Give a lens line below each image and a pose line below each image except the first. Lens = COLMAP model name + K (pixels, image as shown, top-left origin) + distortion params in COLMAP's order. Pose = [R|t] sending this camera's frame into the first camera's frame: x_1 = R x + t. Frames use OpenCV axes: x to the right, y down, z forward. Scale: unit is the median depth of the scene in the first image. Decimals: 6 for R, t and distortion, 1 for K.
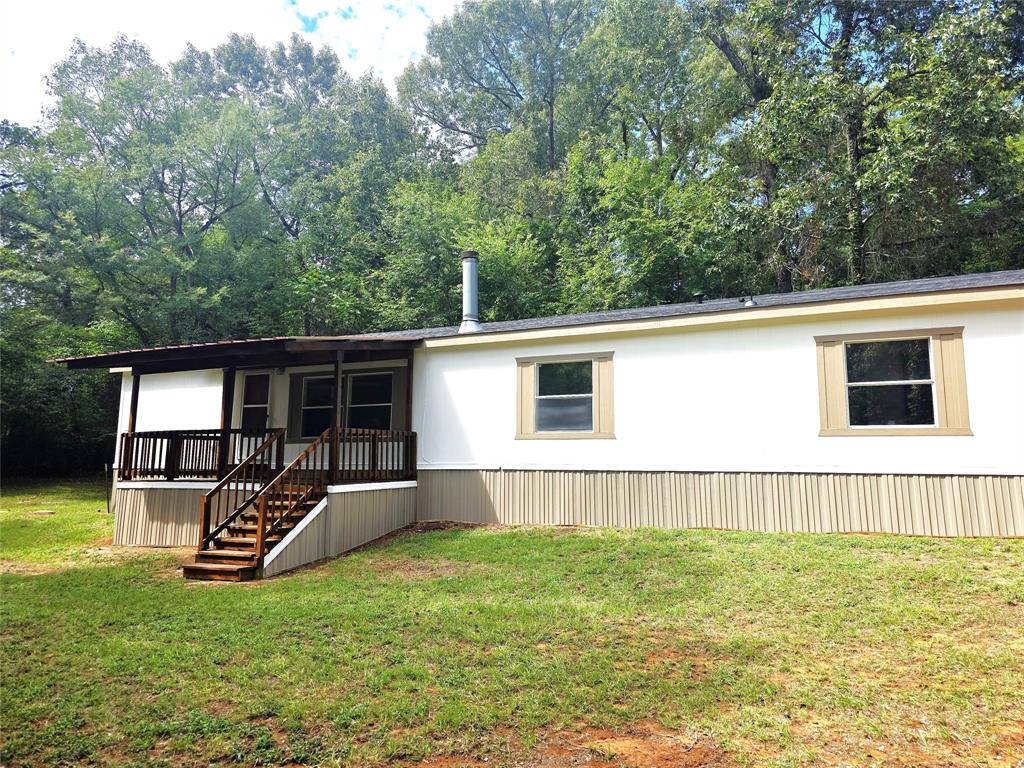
lens RADIAL K [[674.9, 0, 516.7], [0, 674.9, 368.6], [0, 0, 1]] dist [0.041935, -0.028163]
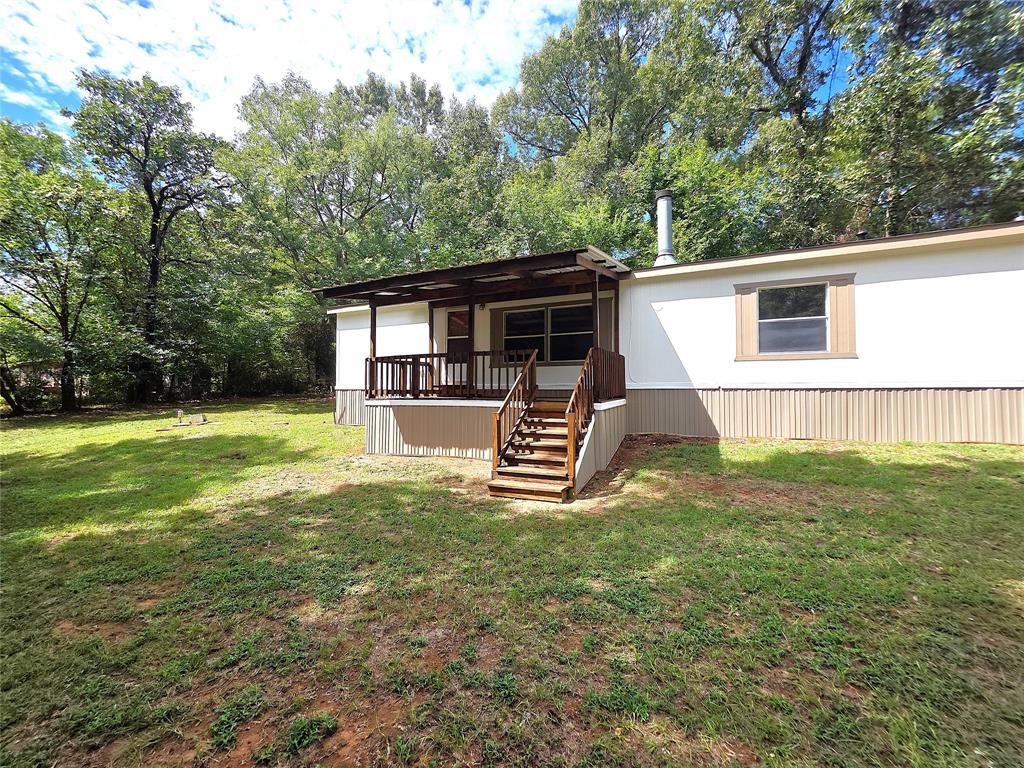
lens RADIAL K [[405.1, 0, 514.6], [0, 405.1, 380.8], [0, 0, 1]] dist [-0.001840, 0.000324]
pose [[0.999982, -0.005969, 0.000039, -0.334964], [0.005919, 0.992341, 0.123383, 0.050765], [-0.000775, -0.123380, 0.992359, 0.324561]]
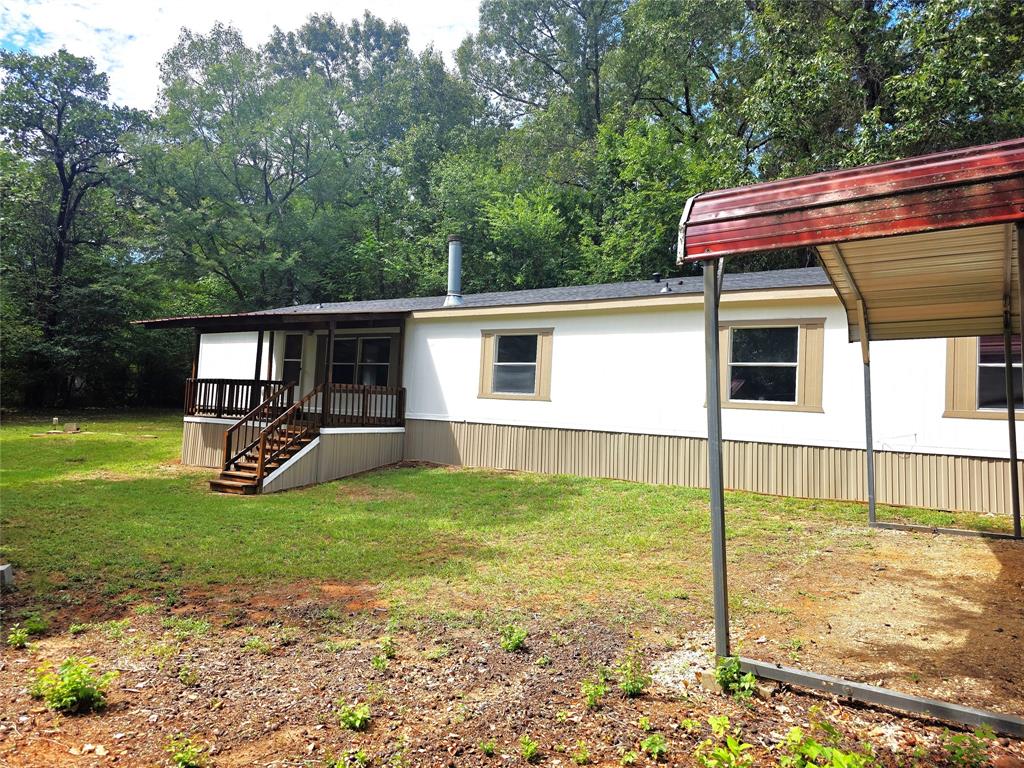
lens RADIAL K [[674.9, 0, 506.3], [0, 674.9, 369.8], [0, 0, 1]] dist [0.041935, -0.028163]
pose [[0.984592, 0.035380, -0.171249, 0.236401], [-0.021676, 0.996459, 0.081239, -0.040629], [0.173517, -0.076275, 0.981873, -0.157702]]
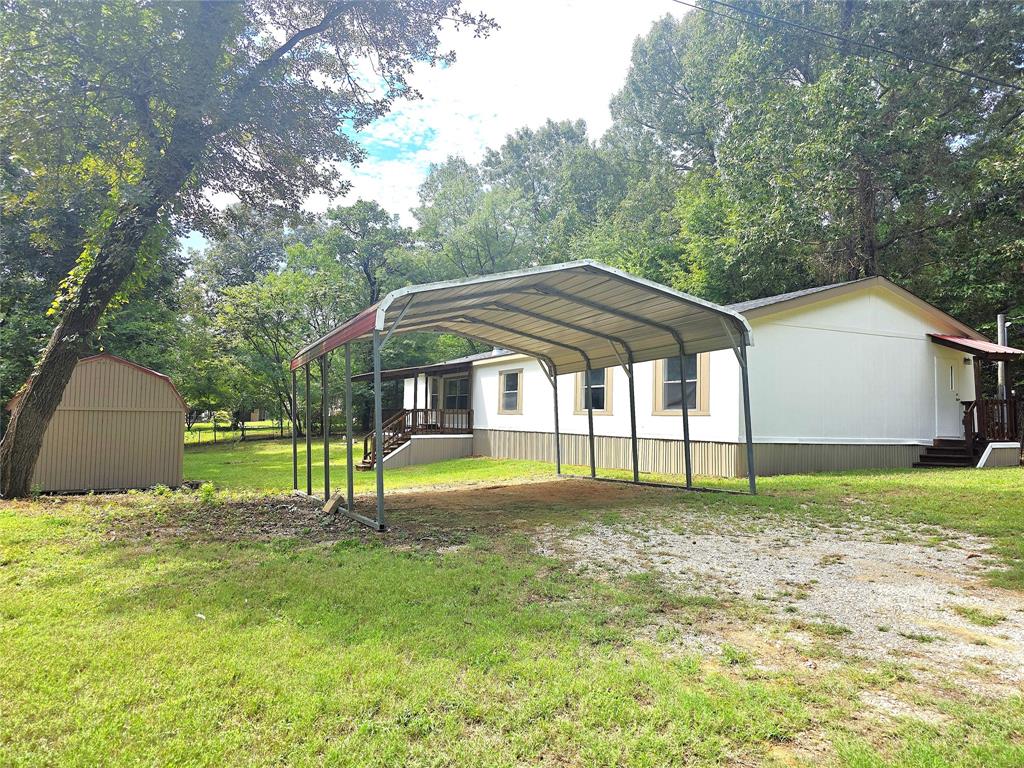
lens RADIAL K [[674.9, 0, 512.6], [0, 674.9, 385.0], [0, 0, 1]] dist [0.041935, -0.028163]
pose [[0.787904, -0.017679, -0.615545, 1.122858], [0.064516, 0.996457, 0.053962, -0.072013], [0.612409, -0.082229, 0.786253, -0.430374]]
